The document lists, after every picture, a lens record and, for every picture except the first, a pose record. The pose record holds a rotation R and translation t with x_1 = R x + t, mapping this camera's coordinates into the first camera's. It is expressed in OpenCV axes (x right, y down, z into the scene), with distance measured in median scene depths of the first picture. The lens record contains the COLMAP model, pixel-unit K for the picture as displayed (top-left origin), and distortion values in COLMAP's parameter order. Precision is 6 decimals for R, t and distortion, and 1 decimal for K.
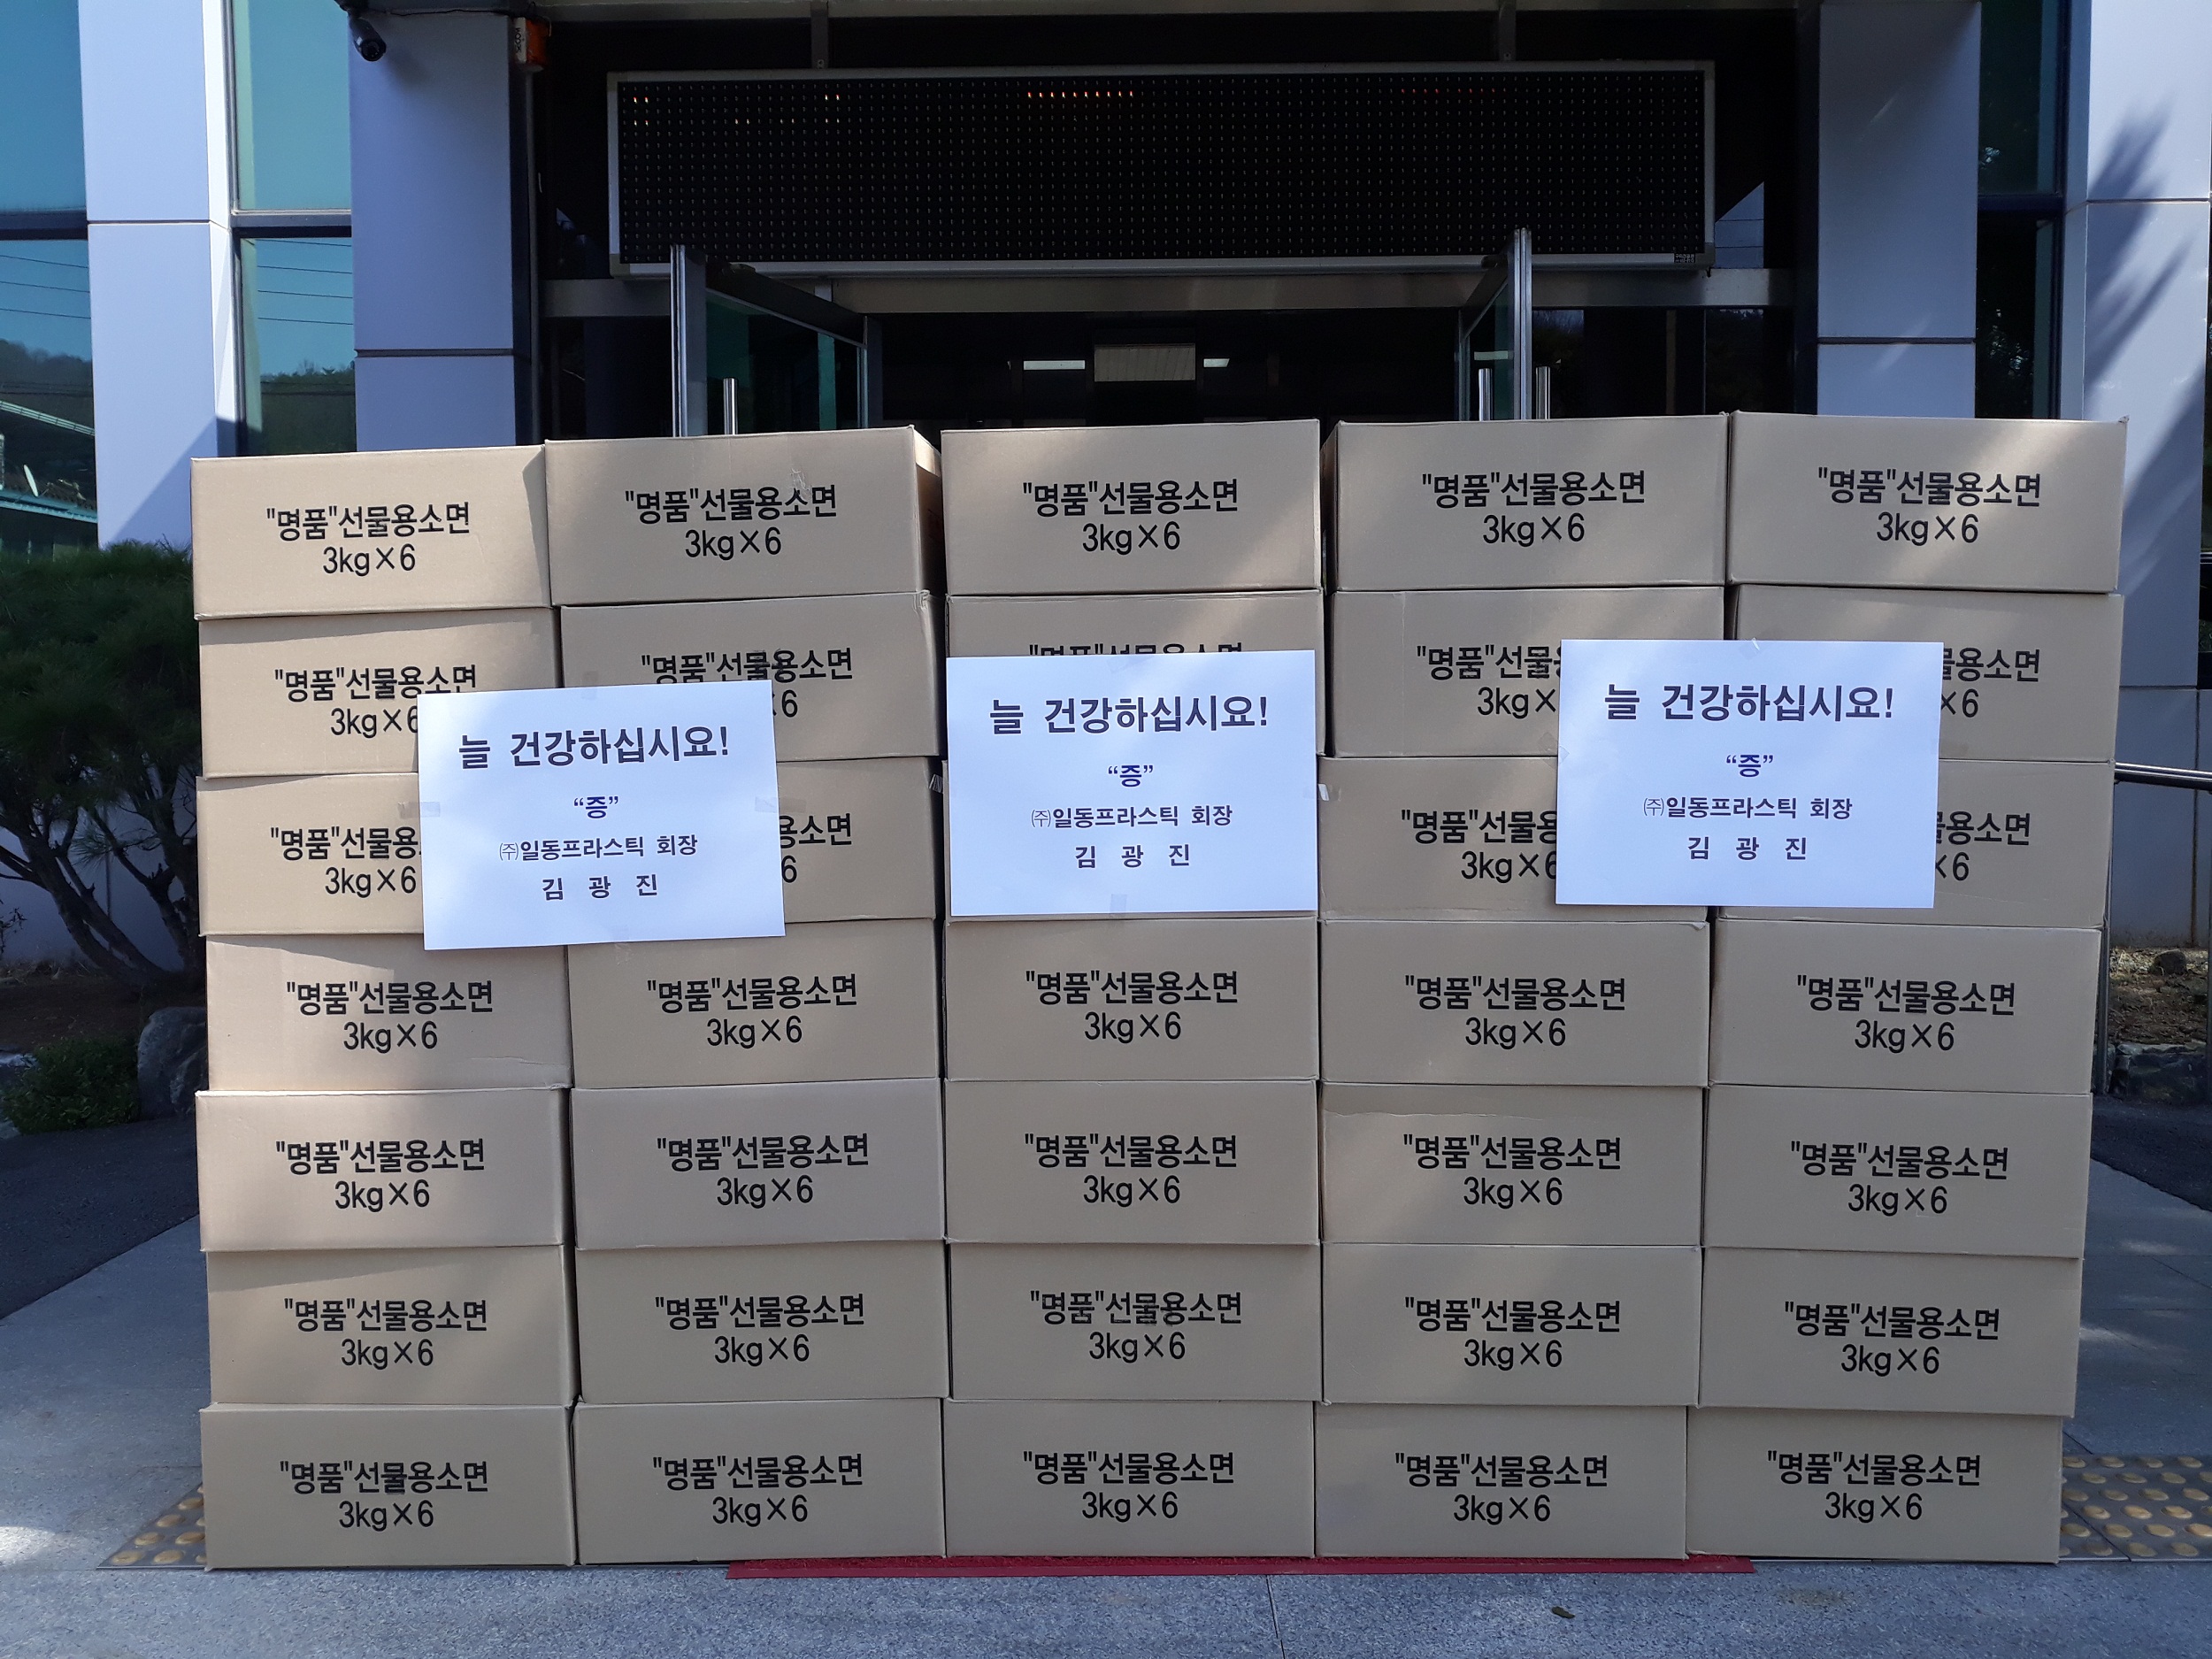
lens RADIAL K [[1836.2, 0, 1106.0], [0, 1836.2, 829.5], [0, 0, 1]] dist [-0.002287, -0.002942]
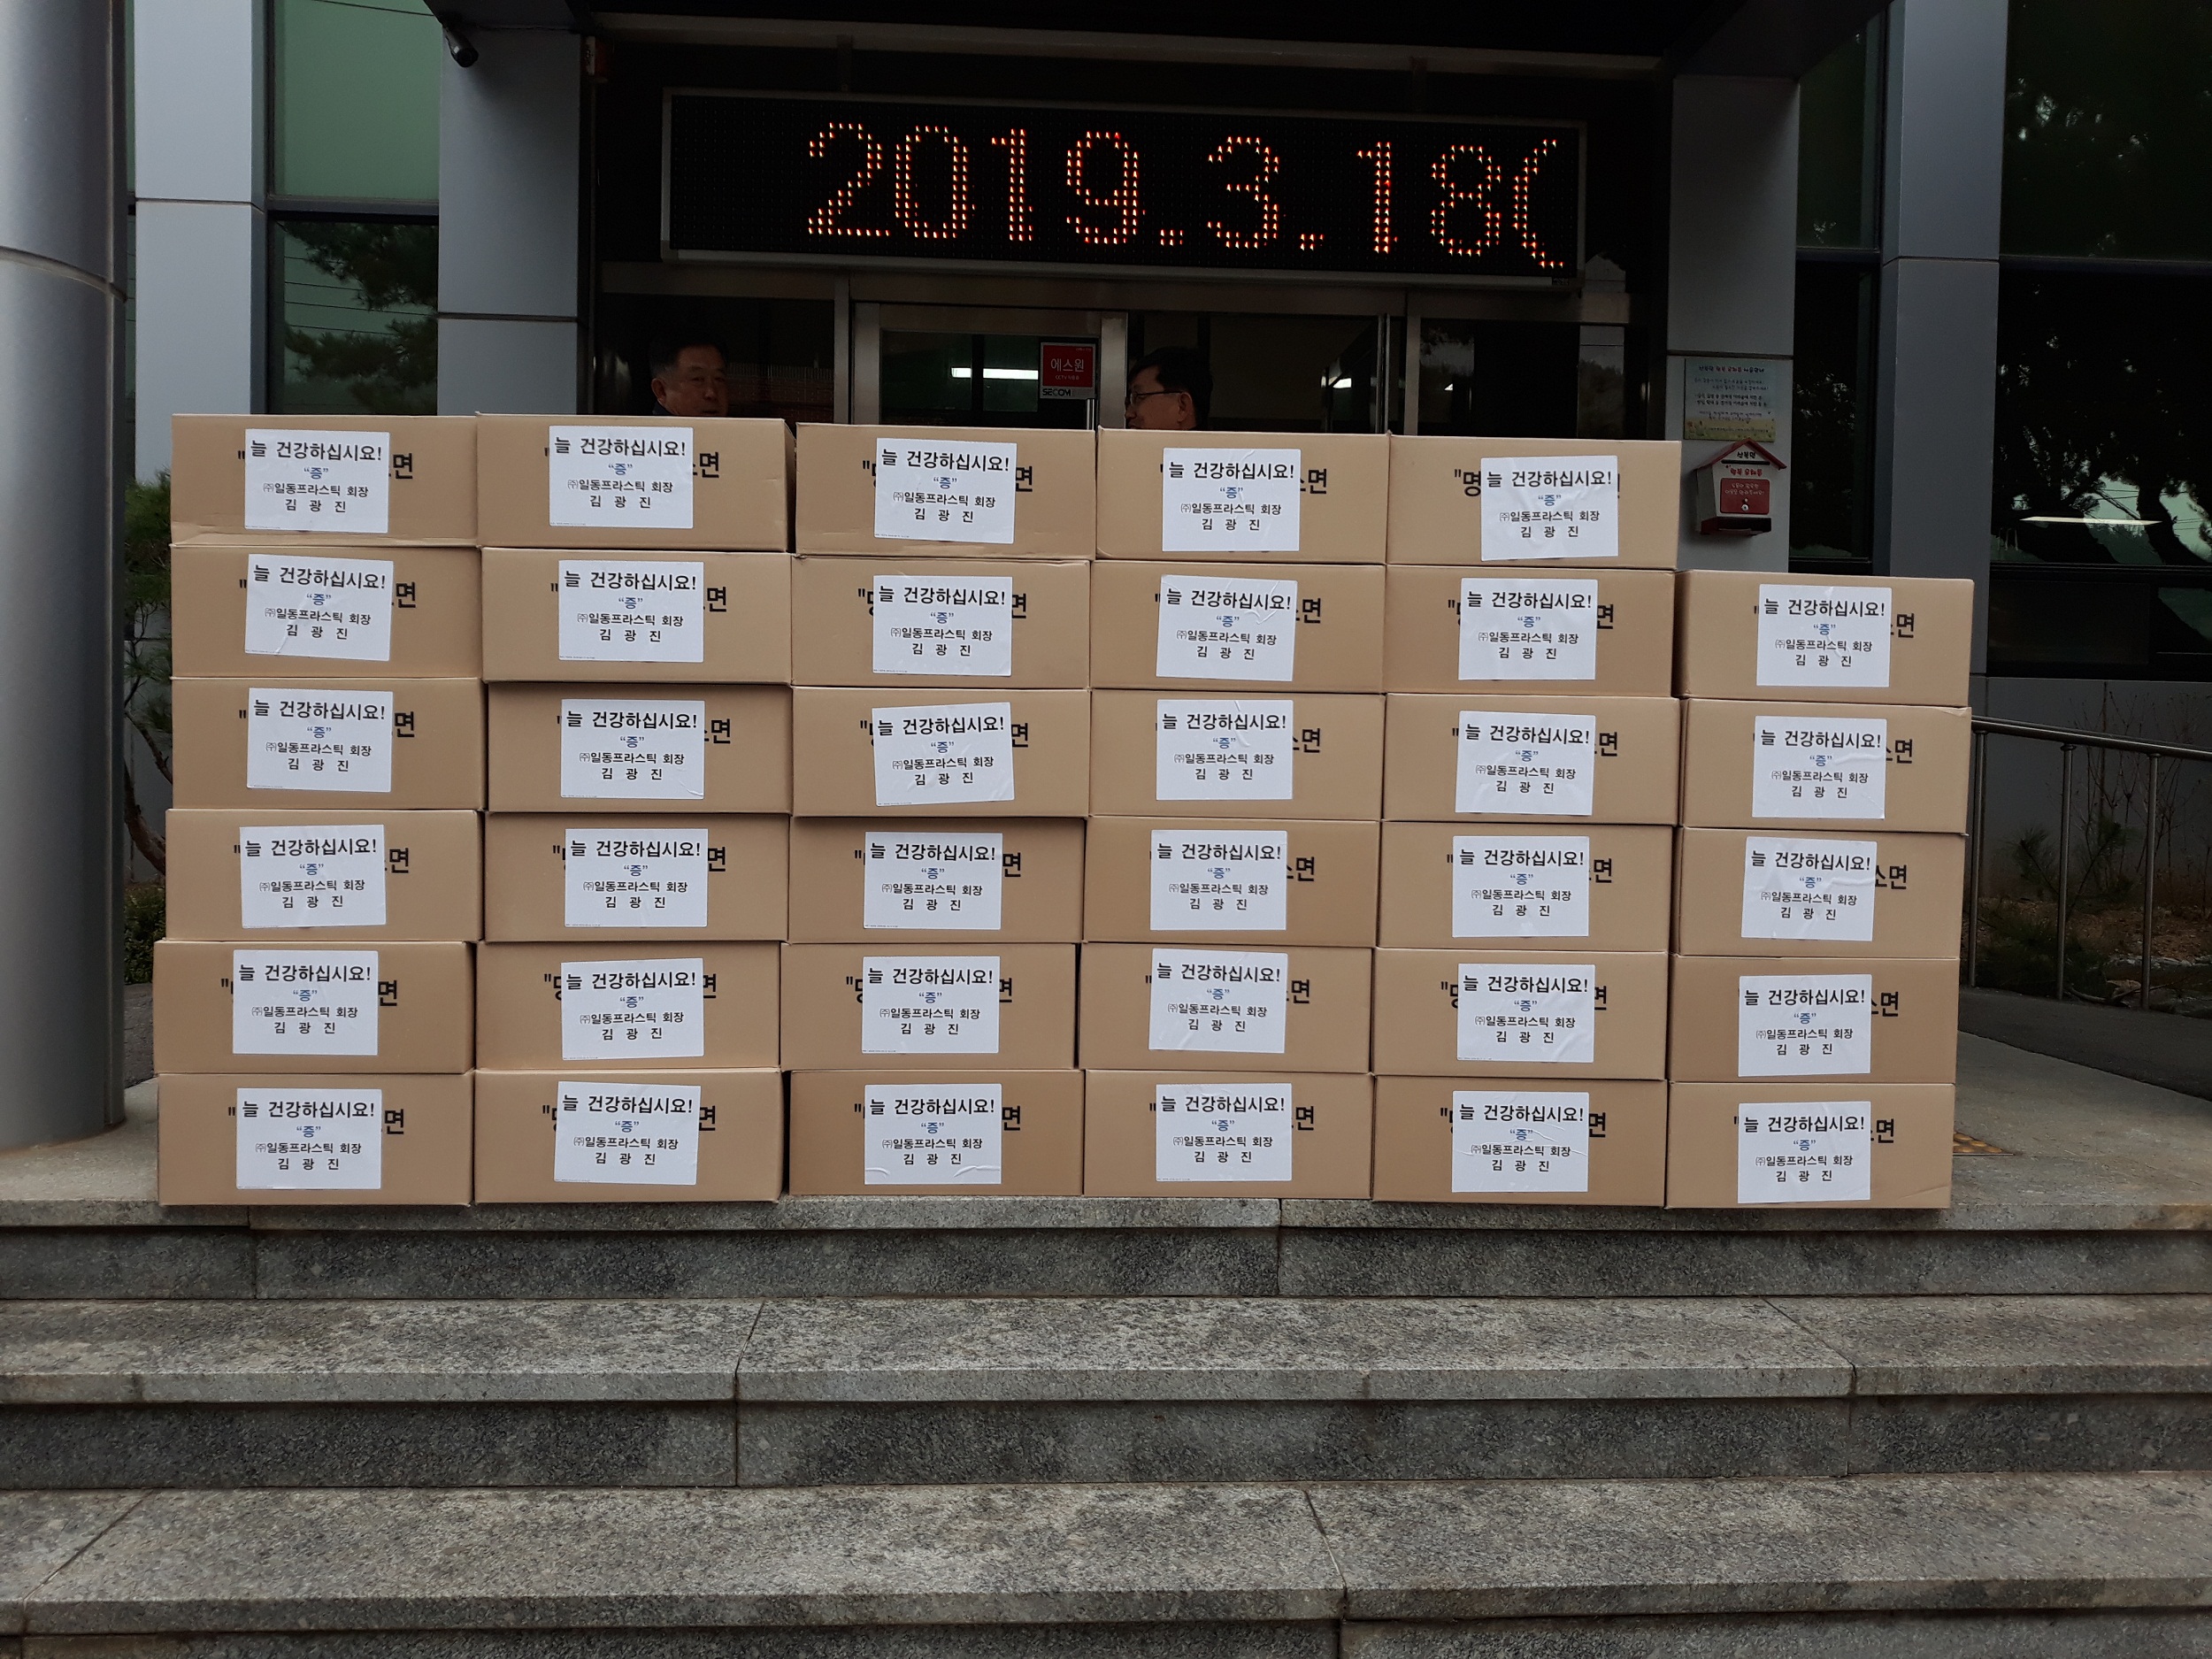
lens RADIAL K [[1836.2, 0, 1106.0], [0, 1836.2, 829.5], [0, 0, 1]] dist [-0.002287, -0.002942]
pose [[0.997141, 0.018816, 0.073182, -0.066612], [-0.016738, 0.999442, -0.028902, 0.091302], [-0.073685, 0.027595, 0.996900, -0.177383]]
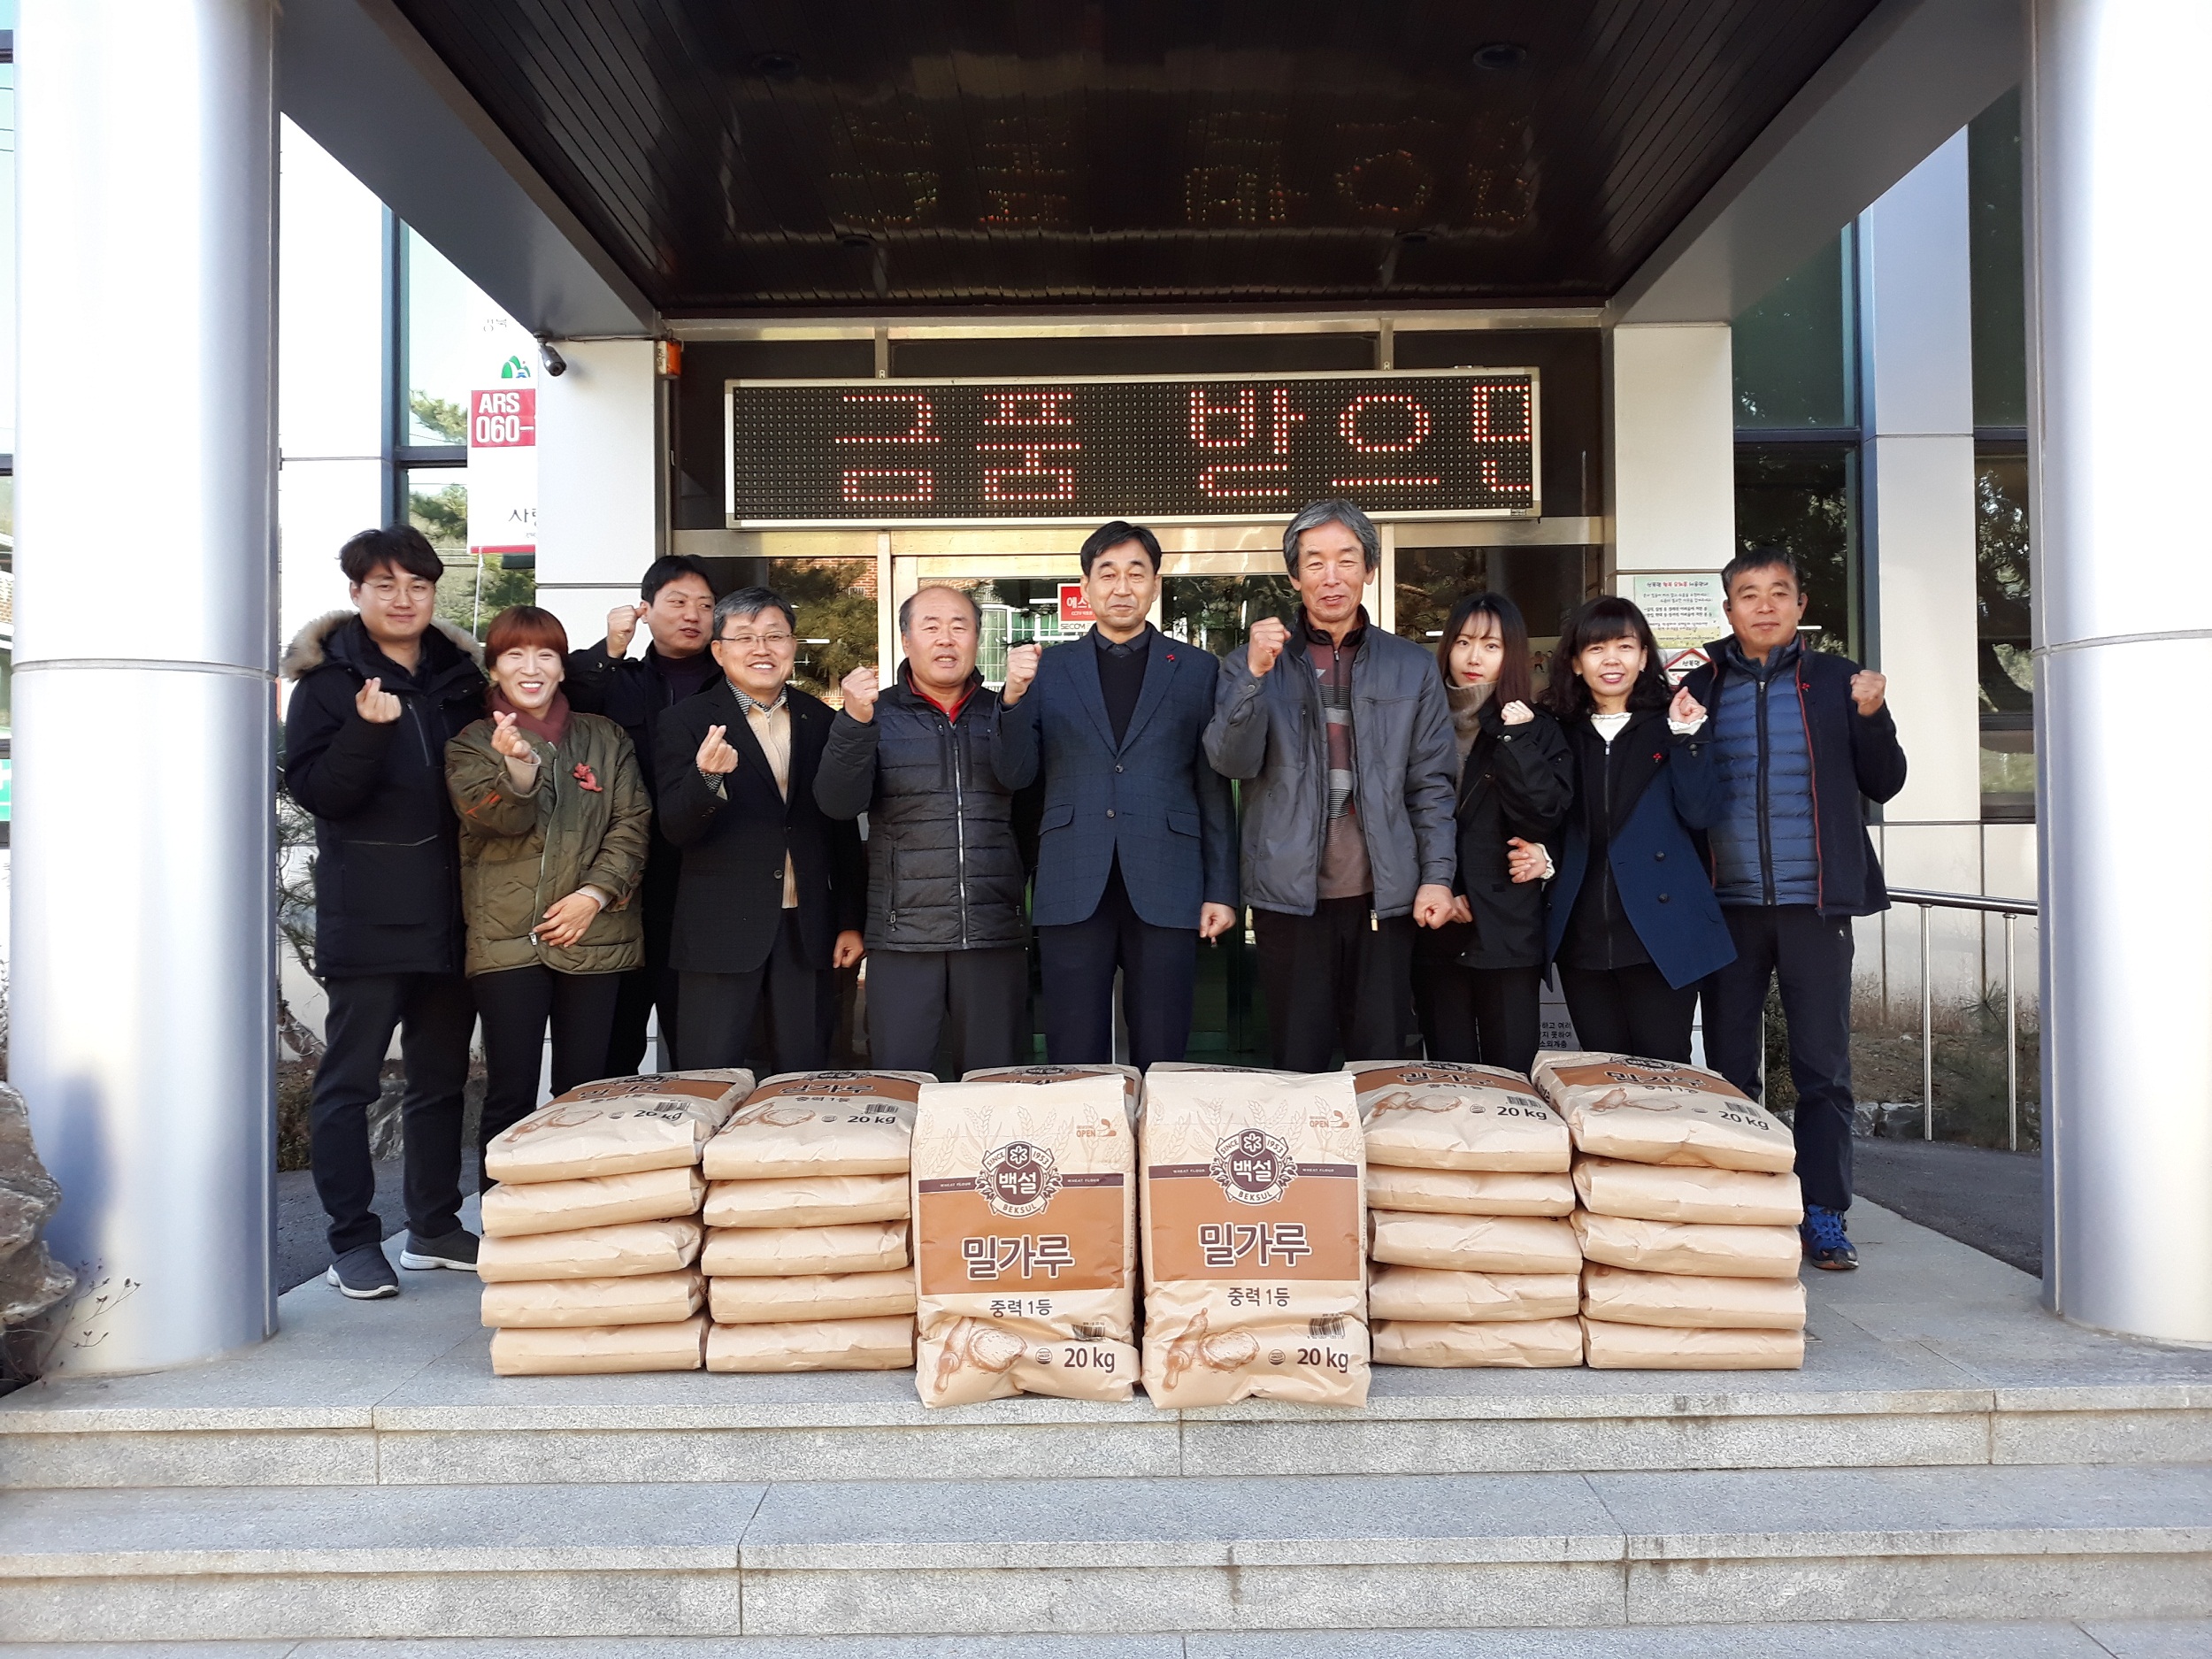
lens RADIAL K [[1836.2, 0, 1106.0], [0, 1836.2, 829.5], [0, 0, 1]] dist [-0.002287, -0.002942]
pose [[0.999945, -0.007622, 0.007265, -0.002573], [0.008170, 0.996869, -0.078650, 0.027986], [-0.006643, 0.078705, 0.996876, -0.329222]]
